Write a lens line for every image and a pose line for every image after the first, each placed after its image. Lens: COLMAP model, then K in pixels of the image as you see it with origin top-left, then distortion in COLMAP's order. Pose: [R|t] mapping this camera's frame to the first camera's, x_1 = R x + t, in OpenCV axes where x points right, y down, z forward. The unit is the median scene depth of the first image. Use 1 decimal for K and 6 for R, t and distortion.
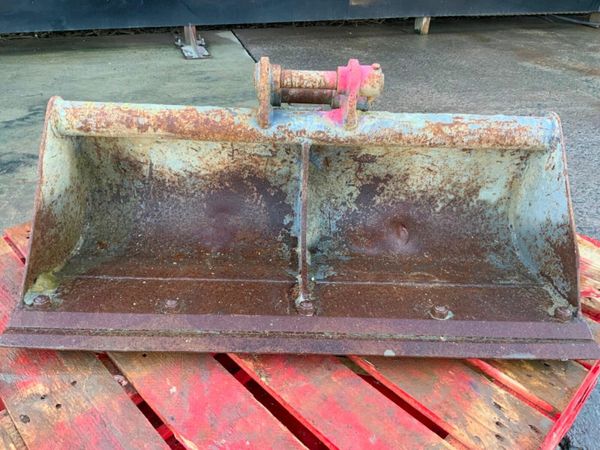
lens RADIAL K [[494.0, 0, 300.0], [0, 494.0, 225.0], [0, 0, 1]] dist [0.113870, -0.198730]
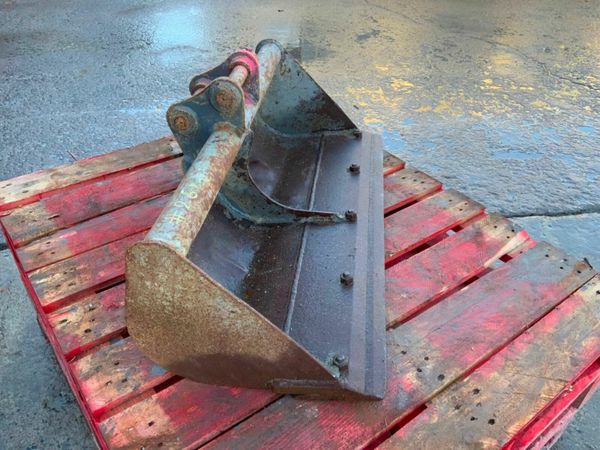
lens RADIAL K [[494.0, 0, 300.0], [0, 494.0, 225.0], [0, 0, 1]] dist [0.113870, -0.198730]
pose [[0.138568, -0.619073, 0.773012, -0.904044], [0.511170, 0.713242, 0.479574, -0.456815], [-0.848236, 0.328687, 0.415284, 0.443374]]
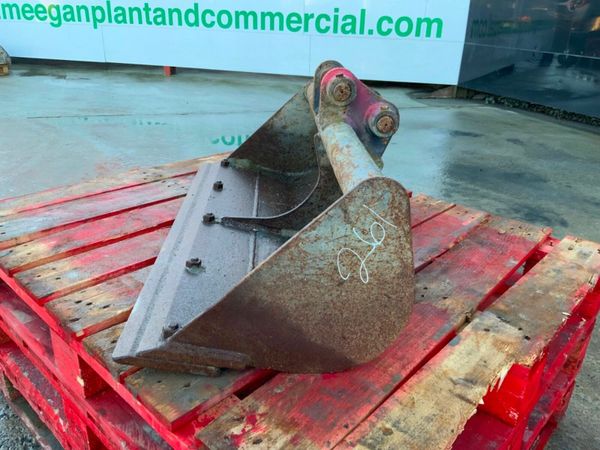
lens RADIAL K [[494.0, 0, 300.0], [0, 494.0, 225.0], [0, 0, 1]] dist [0.113870, -0.198730]
pose [[0.038745, 0.368526, -0.928810, 1.037167], [-0.574518, 0.768728, 0.281045, -0.273393], [0.817574, 0.522729, 0.241509, 0.720502]]
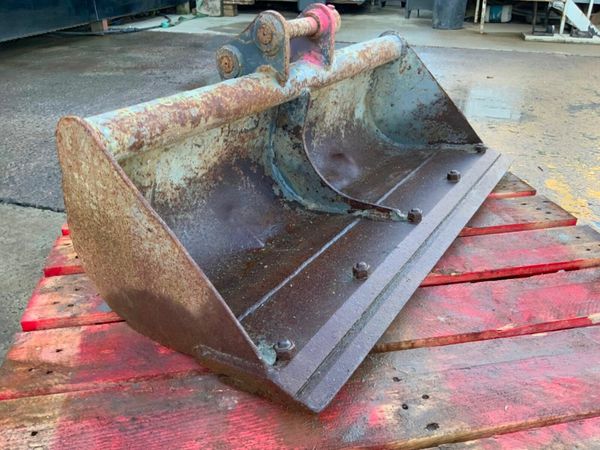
lens RADIAL K [[494.0, 0, 300.0], [0, 494.0, 225.0], [0, 0, 1]] dist [0.113870, -0.198730]
pose [[0.552281, -0.425843, 0.716689, -0.757001], [0.460310, 0.872530, 0.163726, -0.092586], [-0.695055, 0.239476, 0.677901, 0.349351]]
